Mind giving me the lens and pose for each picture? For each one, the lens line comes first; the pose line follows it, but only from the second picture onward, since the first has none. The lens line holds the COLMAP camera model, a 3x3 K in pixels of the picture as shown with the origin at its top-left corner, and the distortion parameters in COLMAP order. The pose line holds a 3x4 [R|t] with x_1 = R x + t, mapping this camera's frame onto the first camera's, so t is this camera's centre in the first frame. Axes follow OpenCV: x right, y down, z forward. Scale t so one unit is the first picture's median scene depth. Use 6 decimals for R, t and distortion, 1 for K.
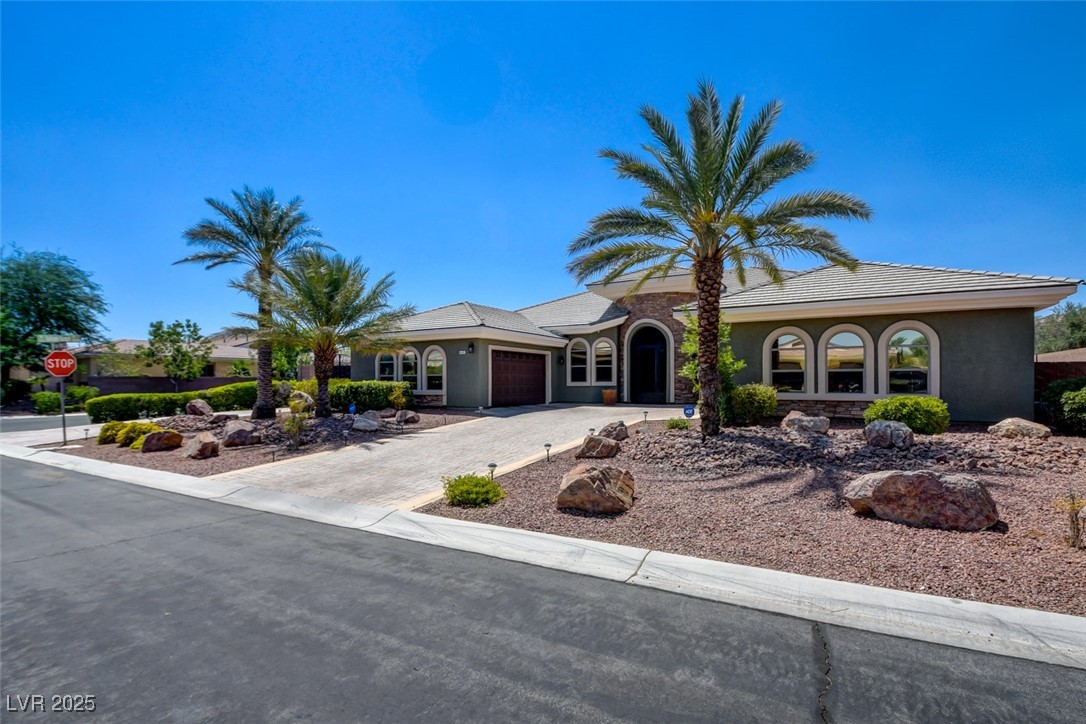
lens RADIAL K [[513.5, 0, 542.1], [0, 513.5, 385.2], [0, 0, 1]] dist [-0.013007, -0.001075]
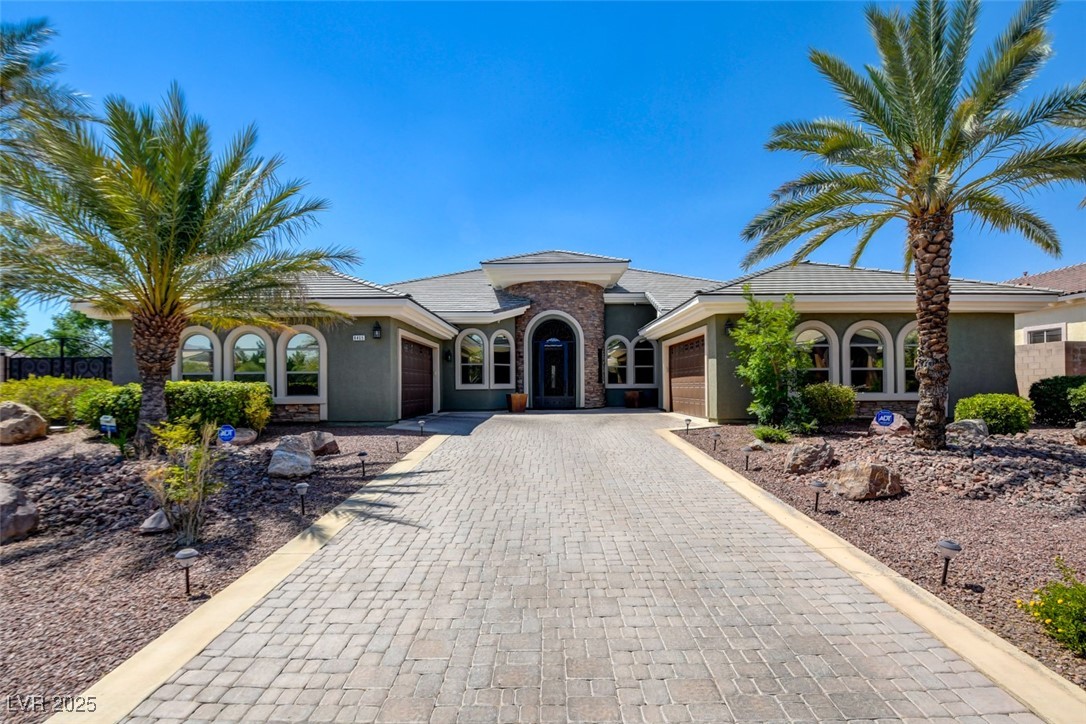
lens RADIAL K [[513.5, 0, 542.1], [0, 513.5, 385.2], [0, 0, 1]] dist [-0.013007, -0.001075]
pose [[0.869247, -0.001297, 0.494377, -0.262054], [0.007179, 0.999924, -0.009999, 0.004170], [-0.494327, 0.012241, 0.869190, 0.302106]]
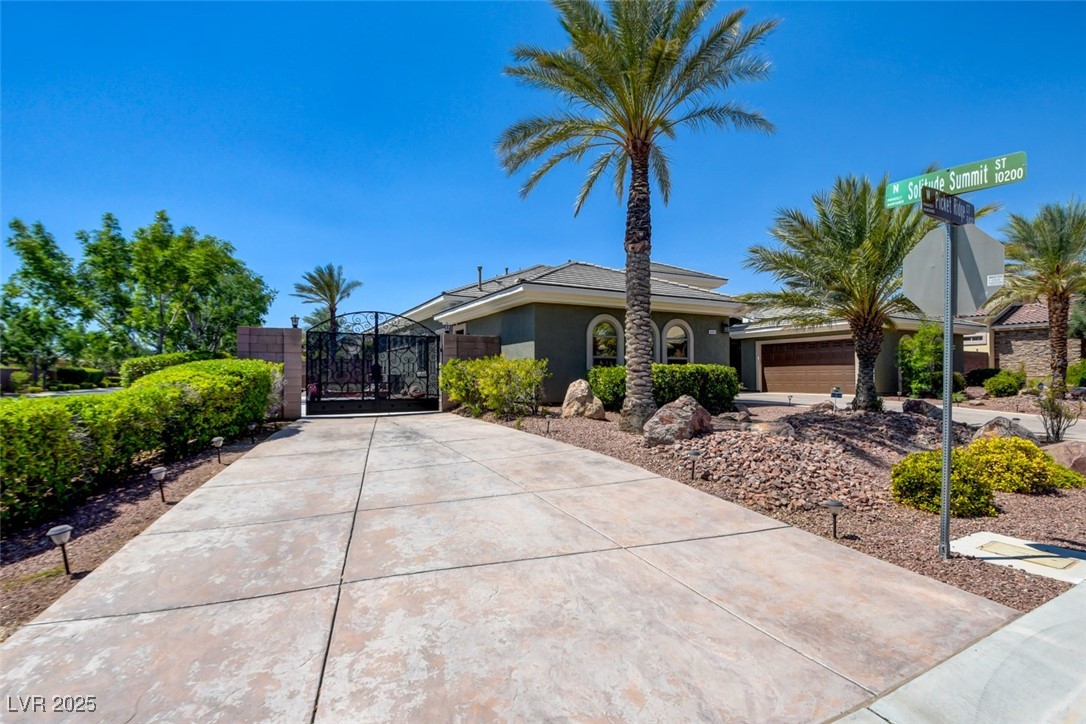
lens RADIAL K [[500.3, 0, 543.1], [0, 500.3, 379.5], [0, 0, 1]] dist [0.000797, -0.021374]
pose [[0.529975, -0.001905, 0.848011, -0.938873], [0.006091, 0.999980, -0.001560, 0.011930], [-0.847991, 0.005992, 0.529976, 0.764682]]
